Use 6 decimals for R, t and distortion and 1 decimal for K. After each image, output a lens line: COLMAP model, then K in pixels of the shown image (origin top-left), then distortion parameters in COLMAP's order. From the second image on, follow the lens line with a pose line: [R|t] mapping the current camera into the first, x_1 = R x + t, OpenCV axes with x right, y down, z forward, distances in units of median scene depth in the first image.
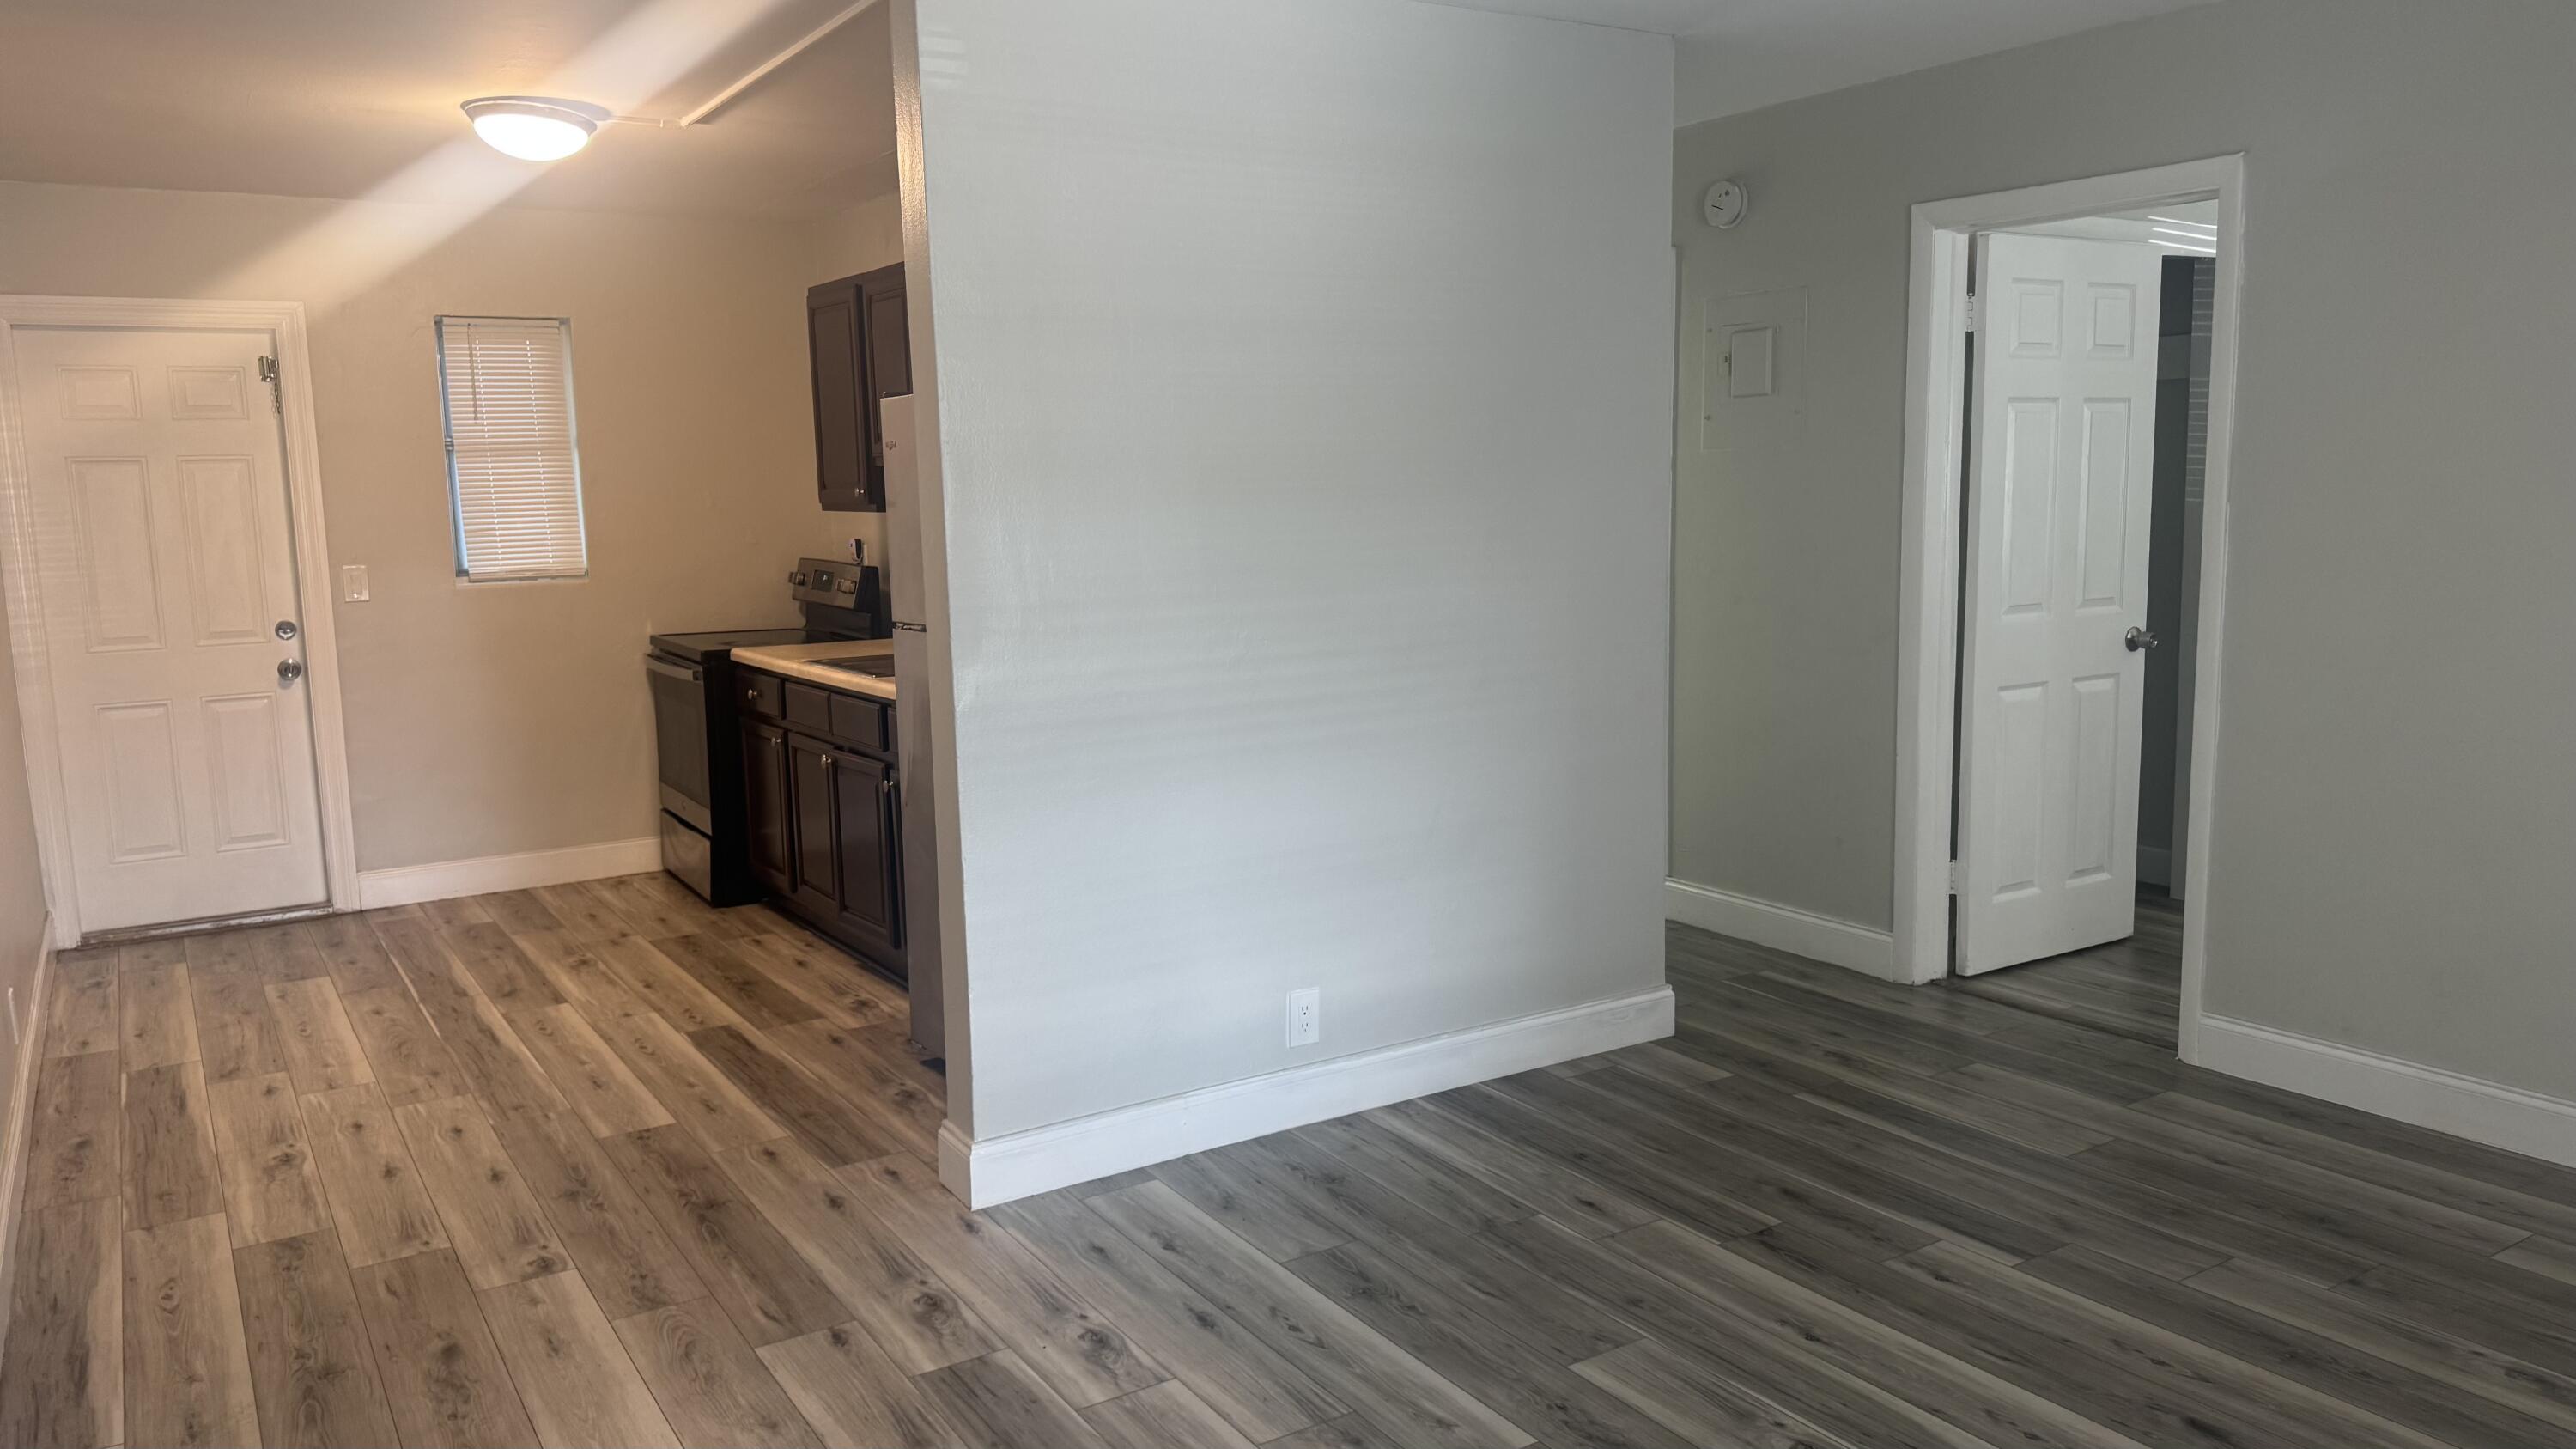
lens RADIAL K [[1817.0, 0, 1278.6], [0, 1817.0, 718.2], [0, 0, 1]] dist [0.105338, -0.162547]
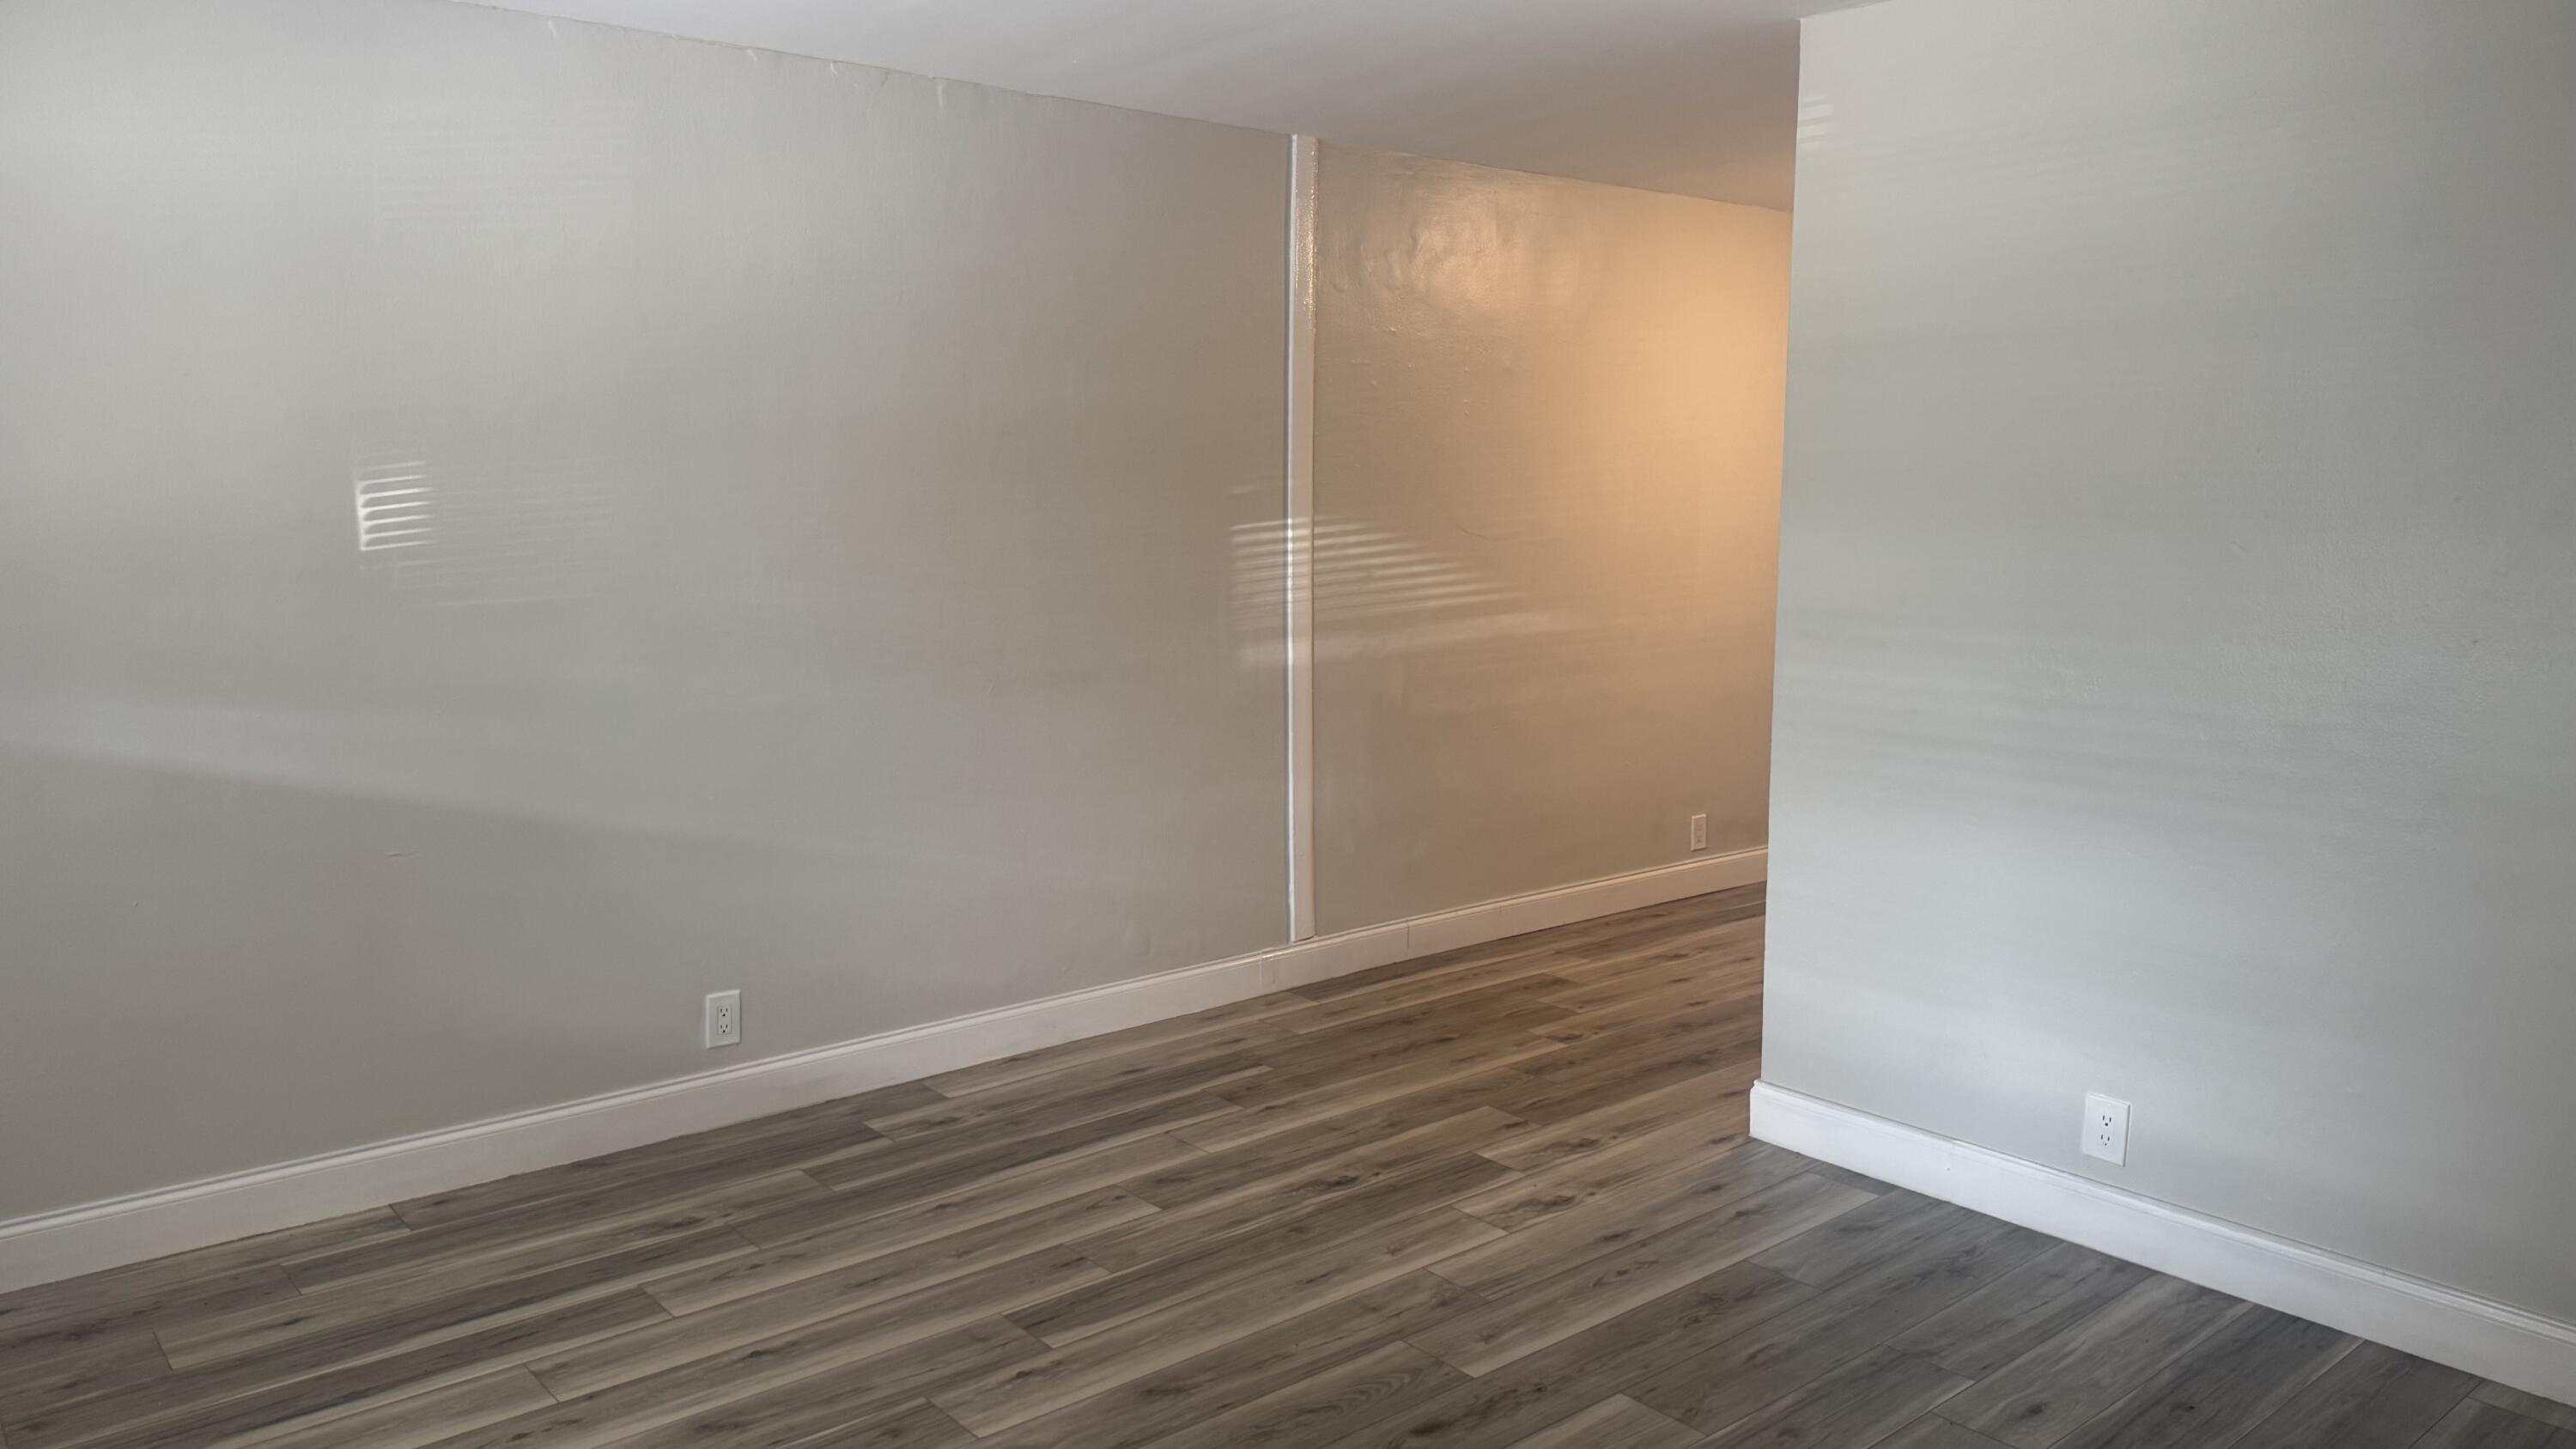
lens RADIAL K [[1817.0, 0, 1278.6], [0, 1817.0, 718.2], [0, 0, 1]] dist [0.105338, -0.162547]
pose [[0.131574, 0.149357, -0.979990, 0.938976], [-0.142375, 0.981183, 0.130423, -0.100228], [0.981029, 0.122366, 0.150363, 0.548754]]
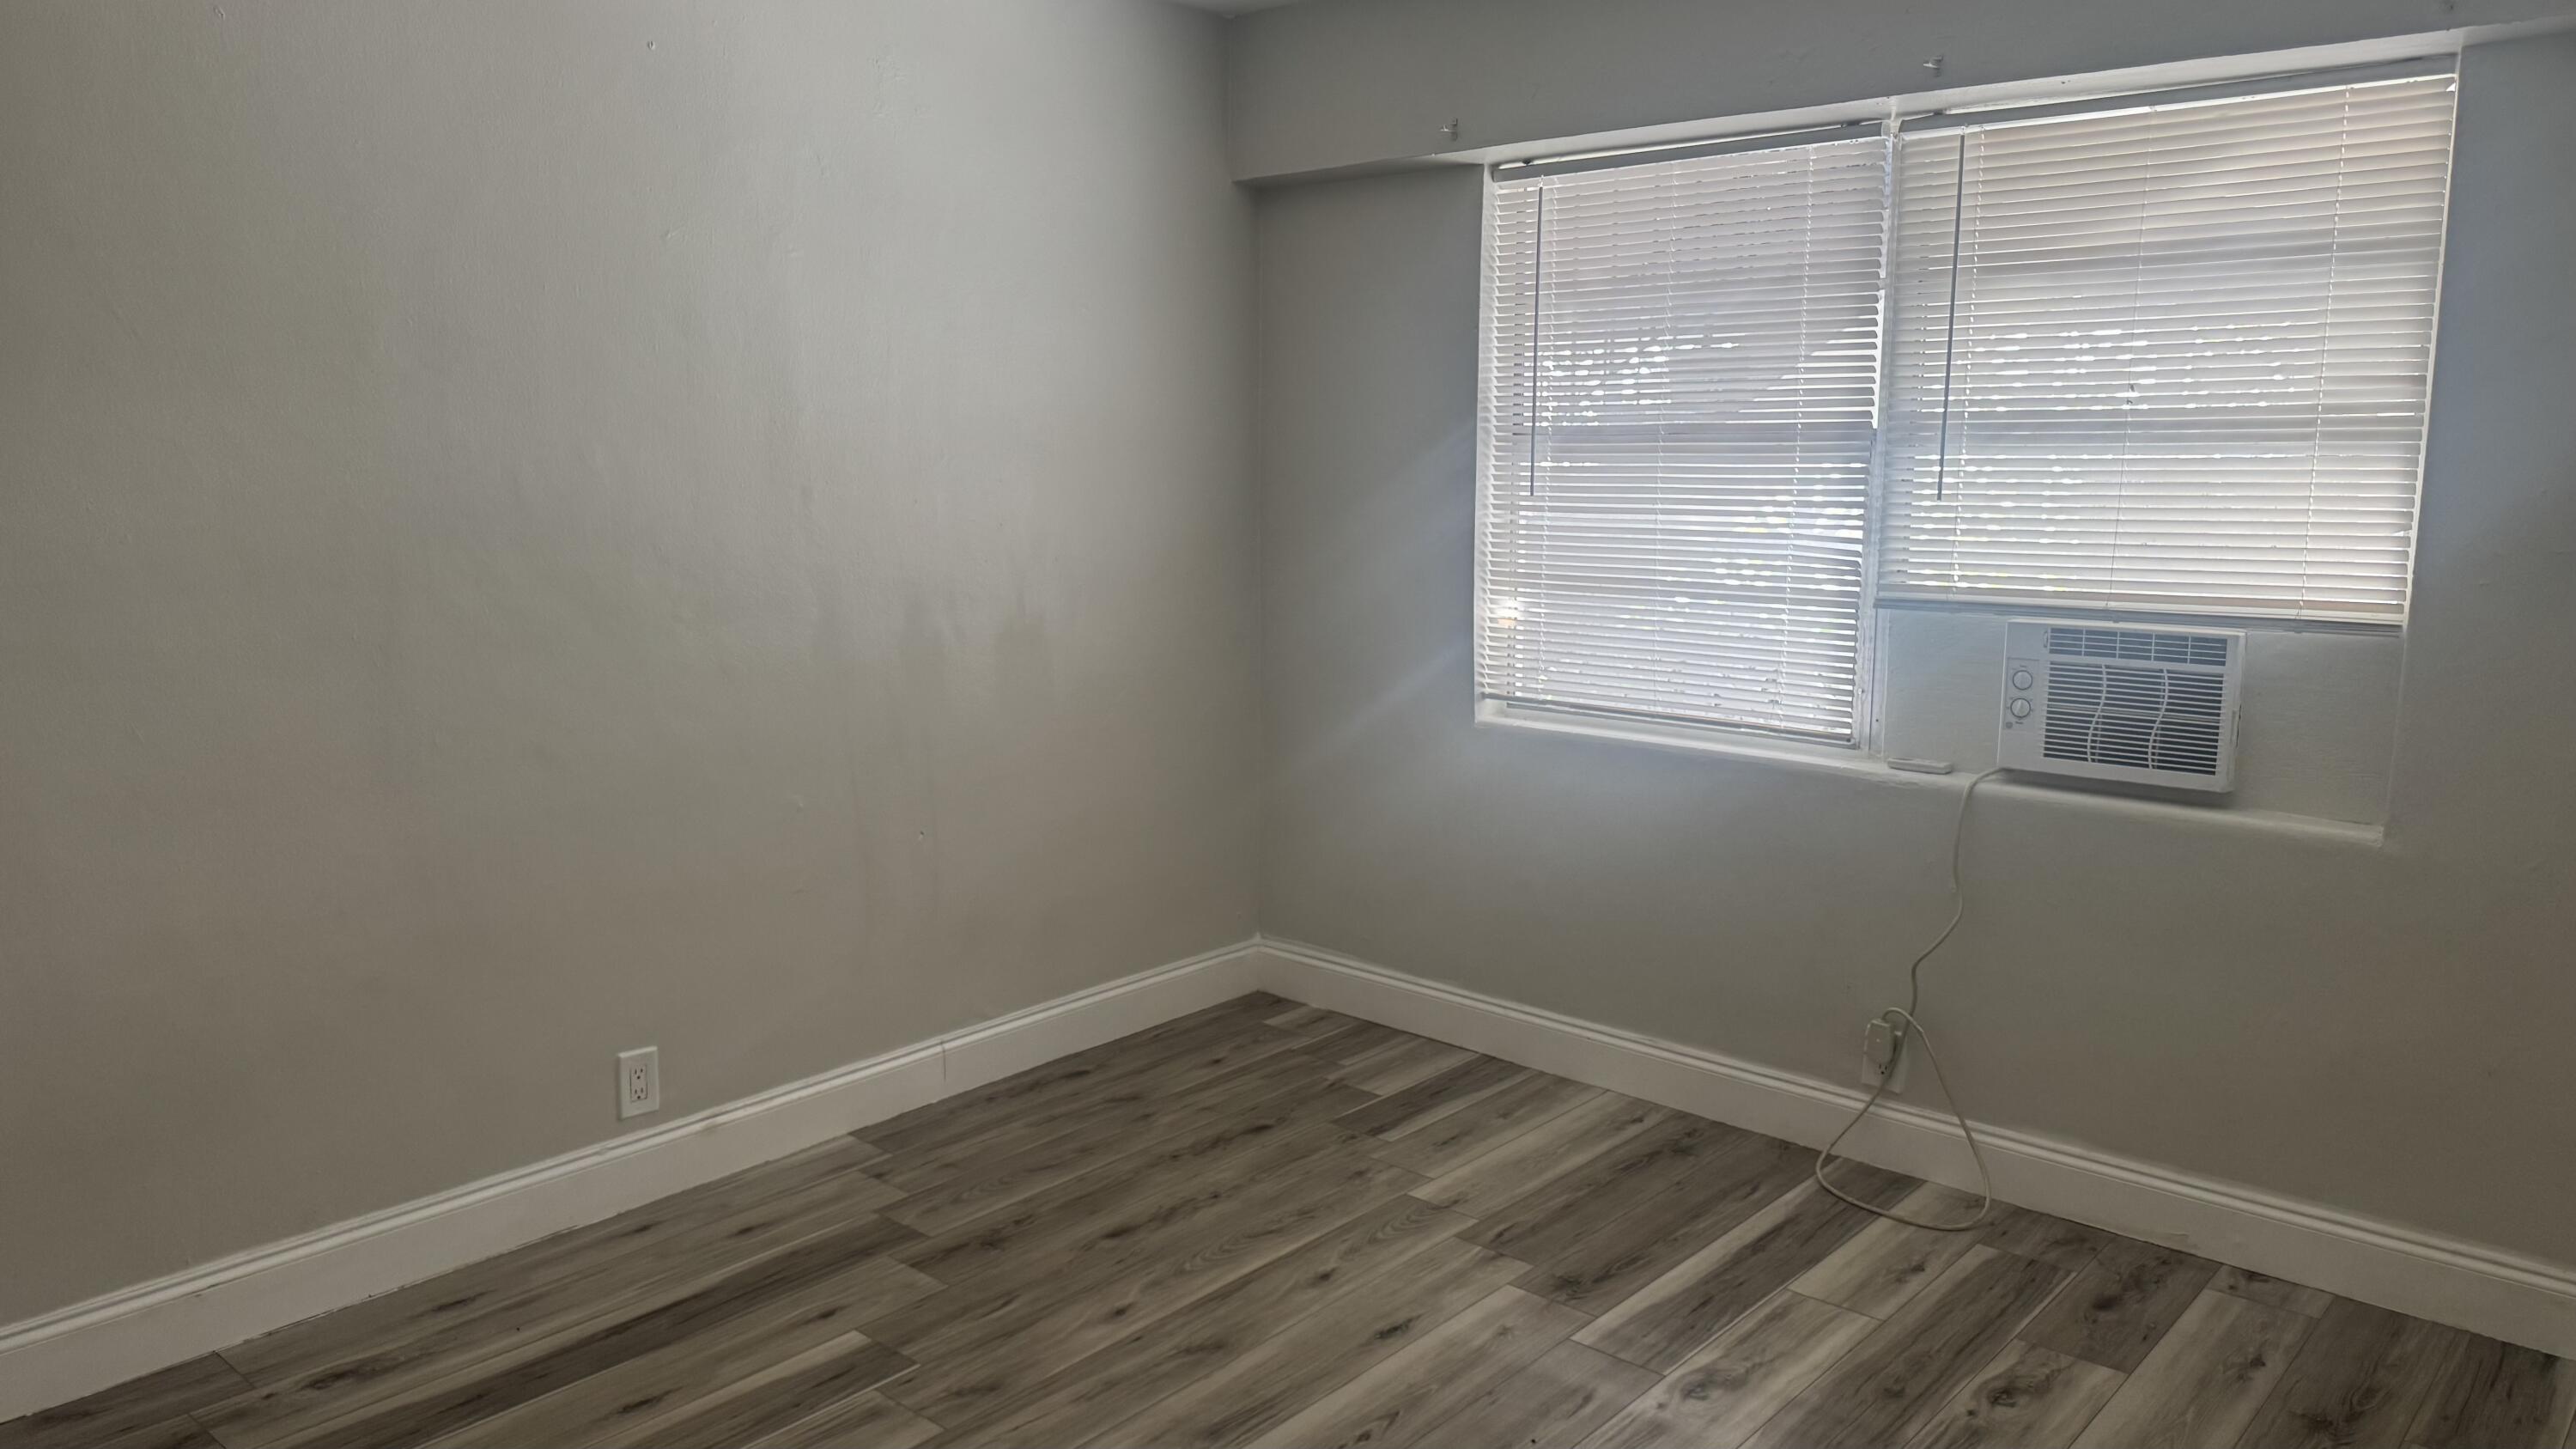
lens RADIAL K [[1817.0, 0, 1278.6], [0, 1817.0, 718.2], [0, 0, 1]] dist [0.105338, -0.162547]
pose [[-0.286293, -0.127780, 0.949584, -0.517090], [0.137729, 0.975287, 0.172763, -0.090371], [-0.948192, 0.180246, -0.261618, 0.726170]]
